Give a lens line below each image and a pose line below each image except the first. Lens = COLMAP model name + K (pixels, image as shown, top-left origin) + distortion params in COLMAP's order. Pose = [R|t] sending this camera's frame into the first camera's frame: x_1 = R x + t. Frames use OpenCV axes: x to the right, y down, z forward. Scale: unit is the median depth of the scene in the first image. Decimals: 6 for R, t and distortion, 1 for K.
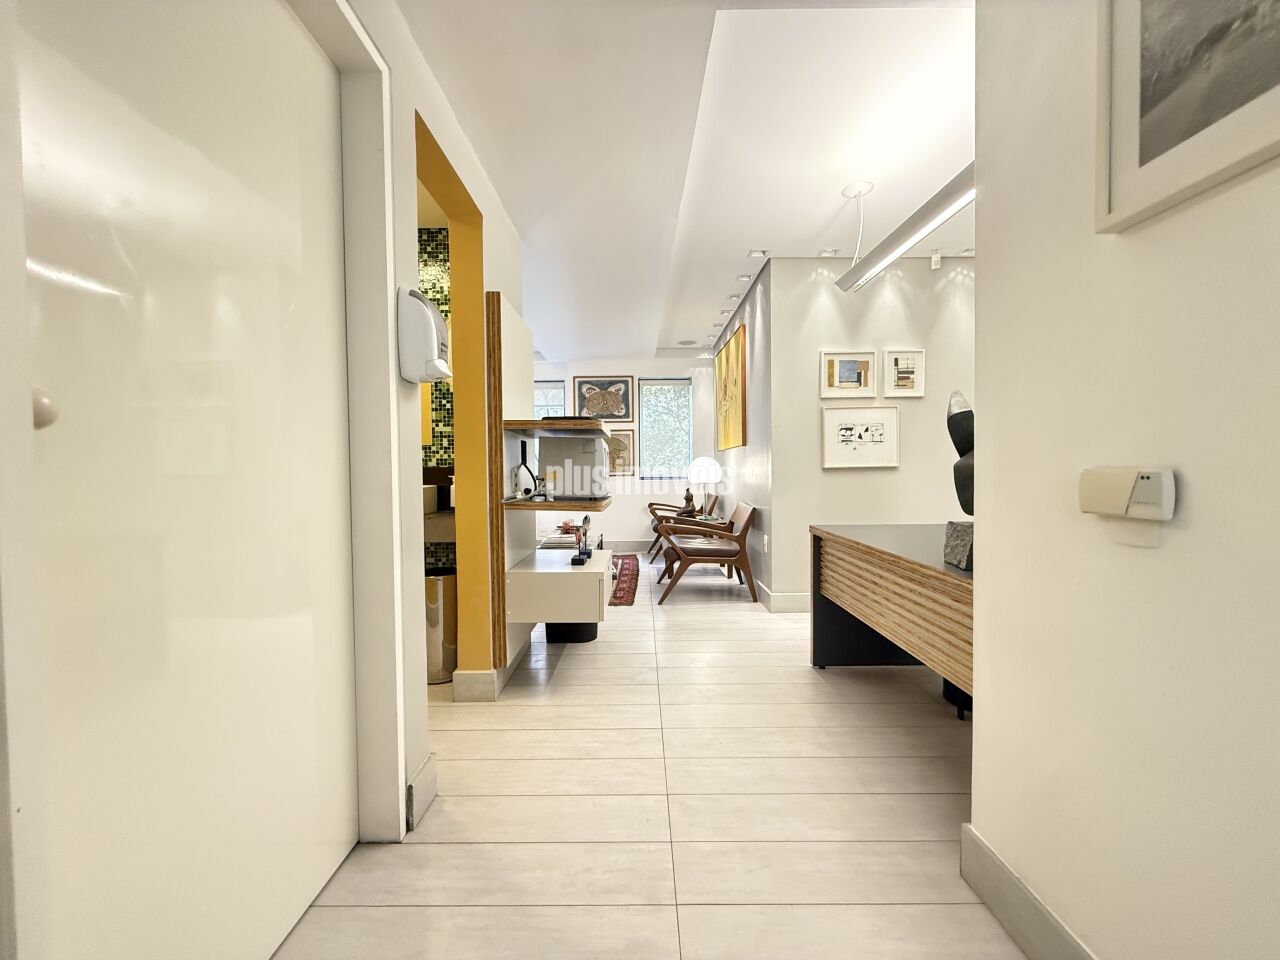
lens RADIAL K [[509.6, 0, 634.3], [0, 509.6, 481.8], [0, 0, 1]] dist [0.000875, -0.000256]
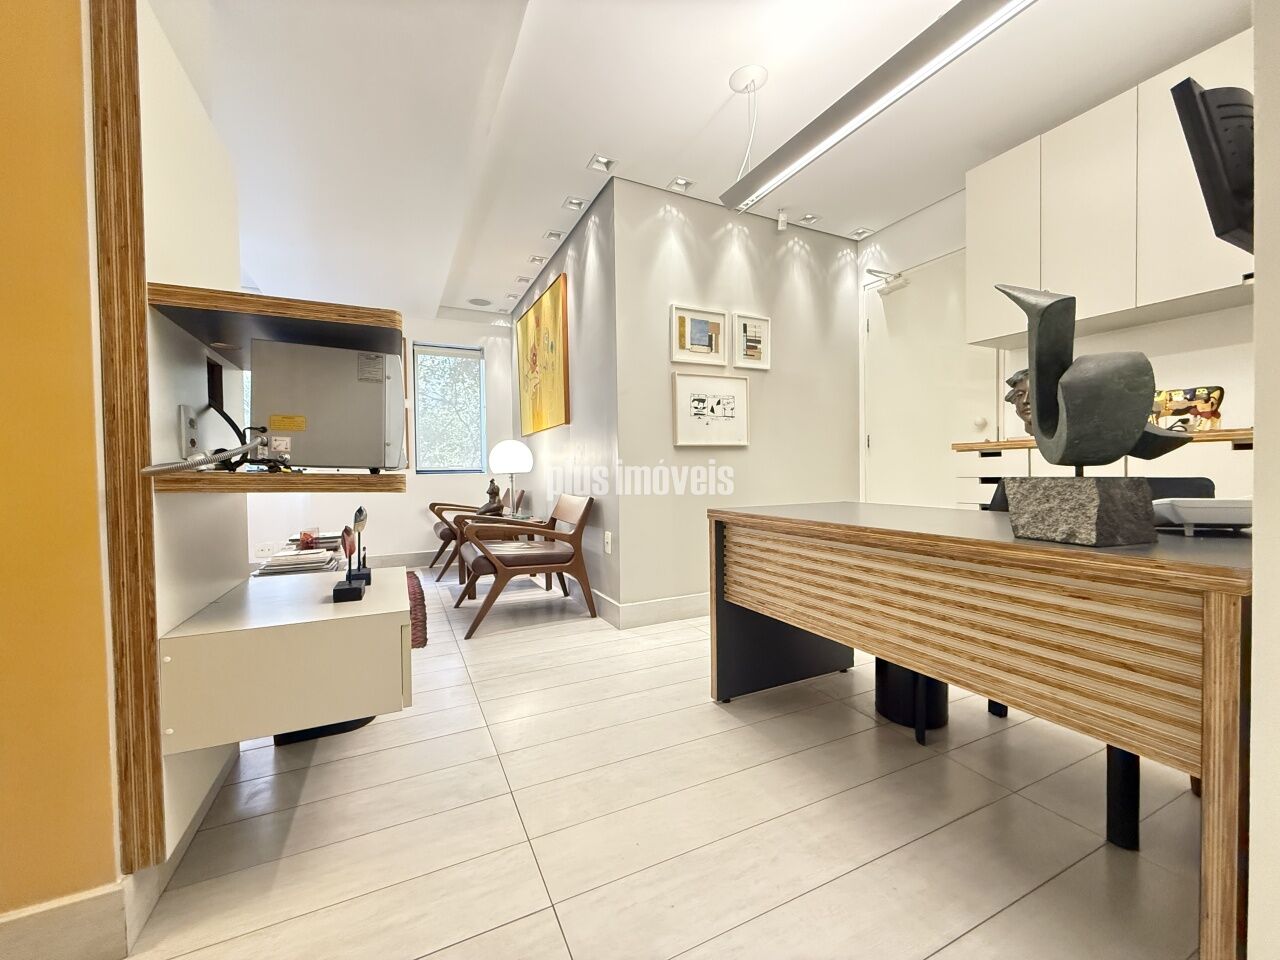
lens RADIAL K [[509.6, 0, 637.0], [0, 509.6, 481.0], [0, 0, 1]] dist [0.000875, -0.000256]
pose [[0.898113, -0.012661, 0.439583, -0.051545], [0.018883, 0.999774, -0.009783, 0.037163], [-0.439360, 0.017087, 0.898149, 0.286290]]
